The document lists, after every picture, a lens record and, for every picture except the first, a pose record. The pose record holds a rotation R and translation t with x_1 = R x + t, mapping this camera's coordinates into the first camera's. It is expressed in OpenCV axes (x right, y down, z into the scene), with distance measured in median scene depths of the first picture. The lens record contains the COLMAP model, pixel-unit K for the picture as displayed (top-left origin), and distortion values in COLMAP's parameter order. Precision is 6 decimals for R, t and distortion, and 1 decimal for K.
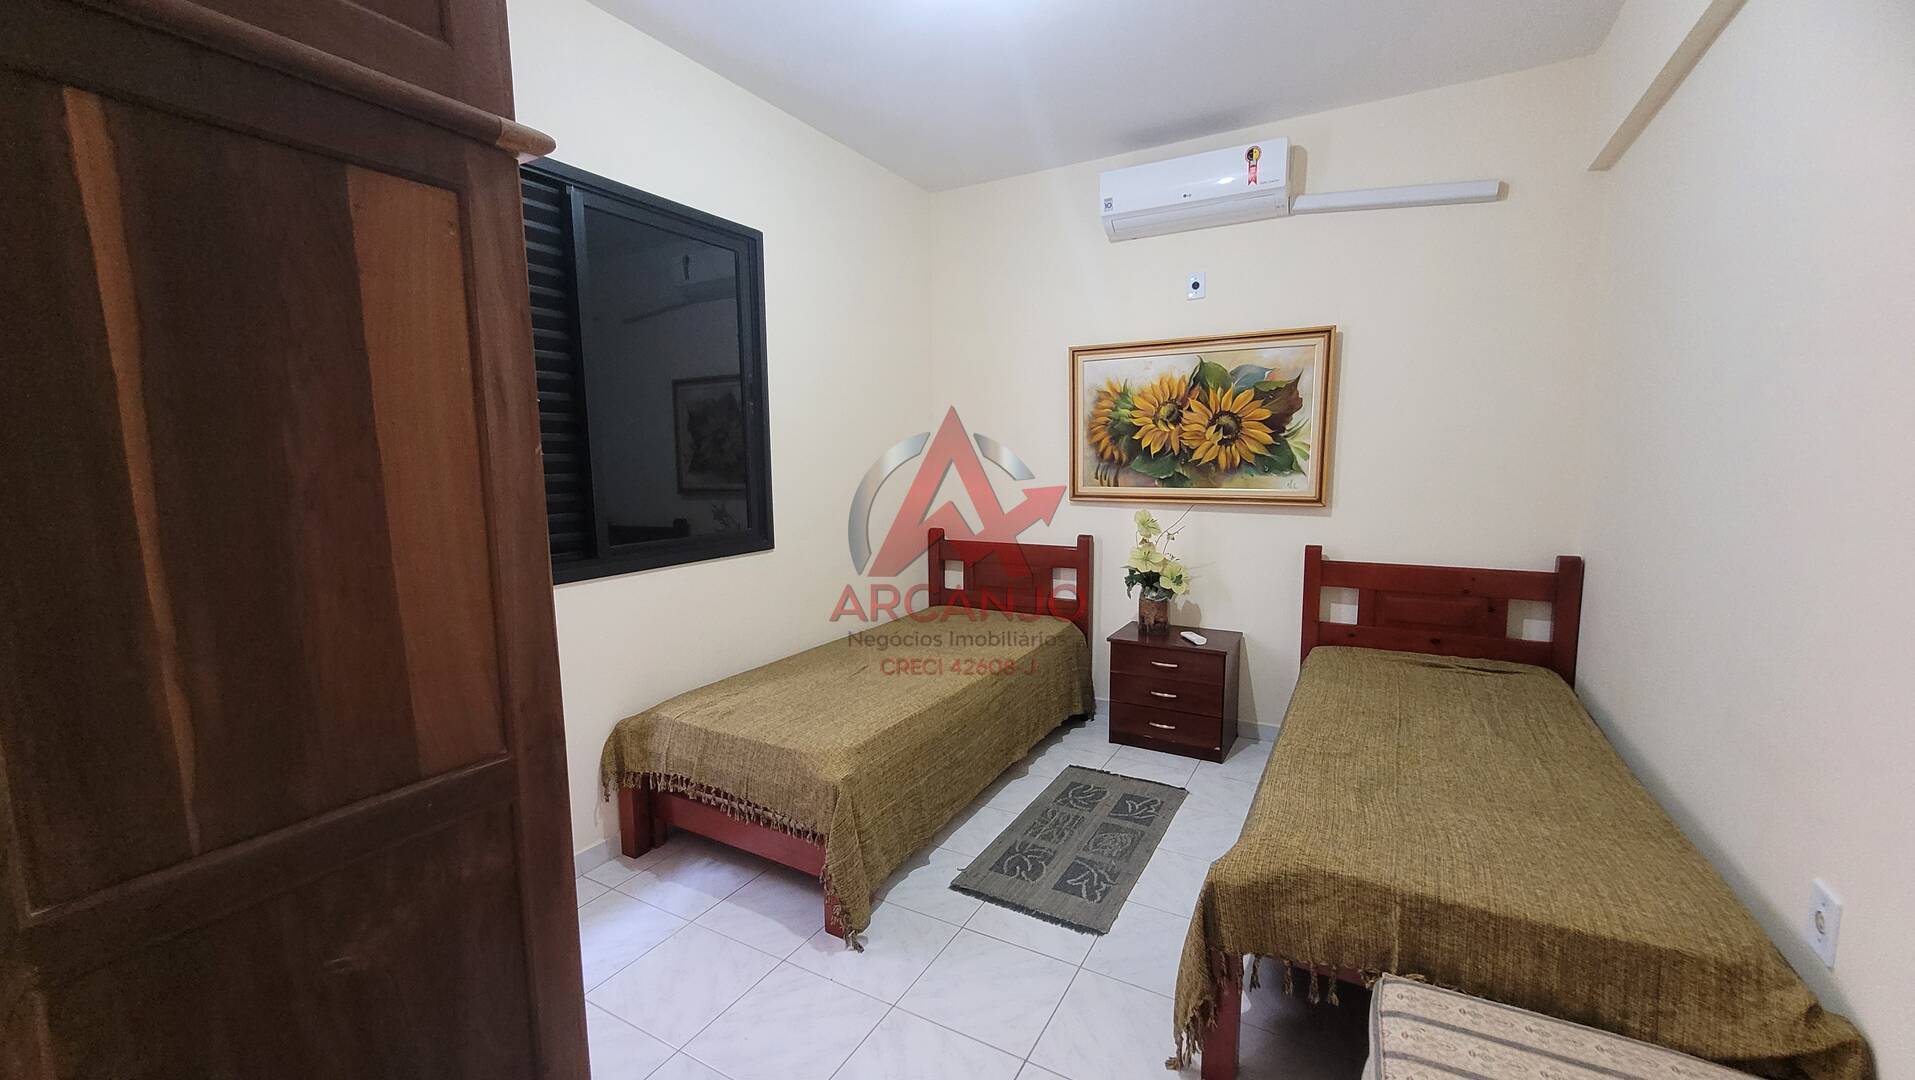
lens RADIAL K [[755.7, 0, 943.1], [0, 755.7, 547.8], [0, 0, 1]] dist [0.001252, -0.000880]
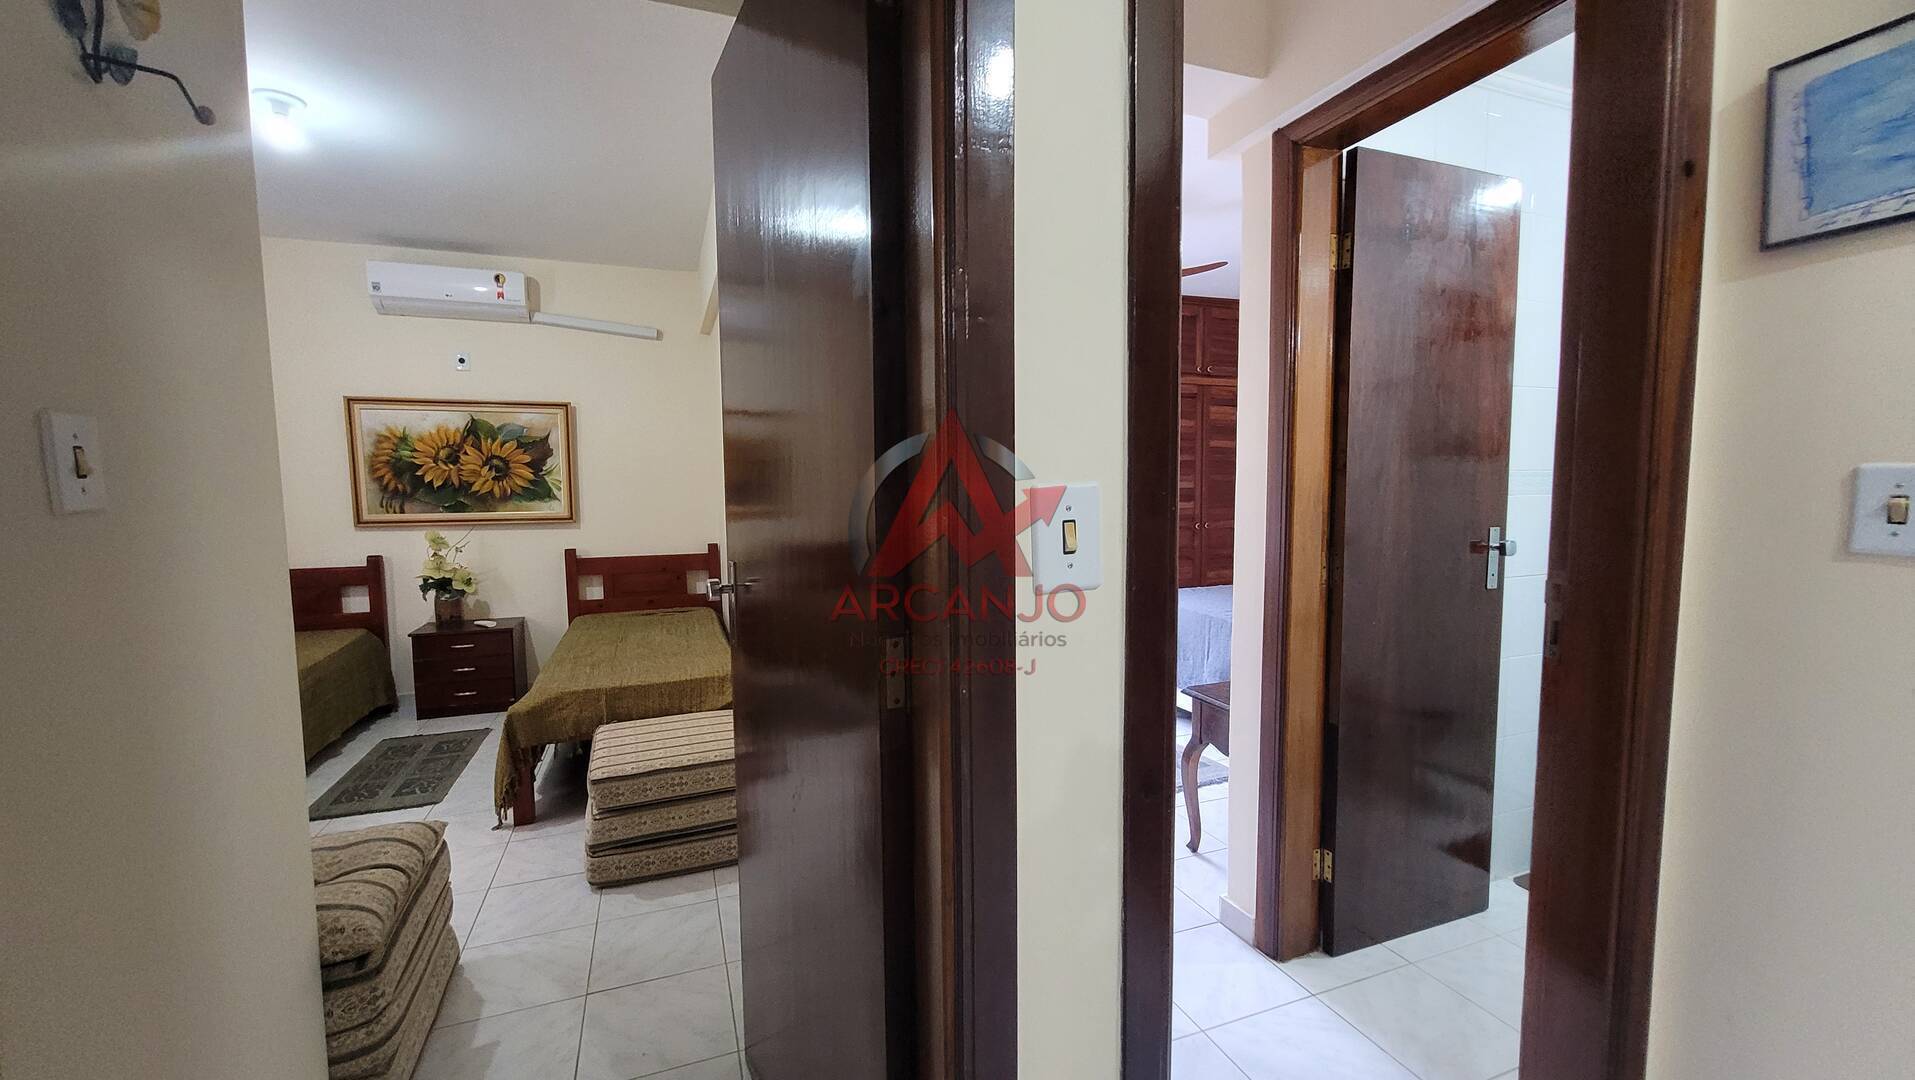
lens RADIAL K [[755.7, 0, 954.9], [0, 755.7, 543.7], [0, 0, 1]] dist [0.001252, -0.000880]
pose [[0.626903, -0.058366, 0.776908, -0.181174], [0.097620, 0.995216, -0.004005, 0.065662], [-0.772957, 0.078352, 0.629602, -0.502357]]
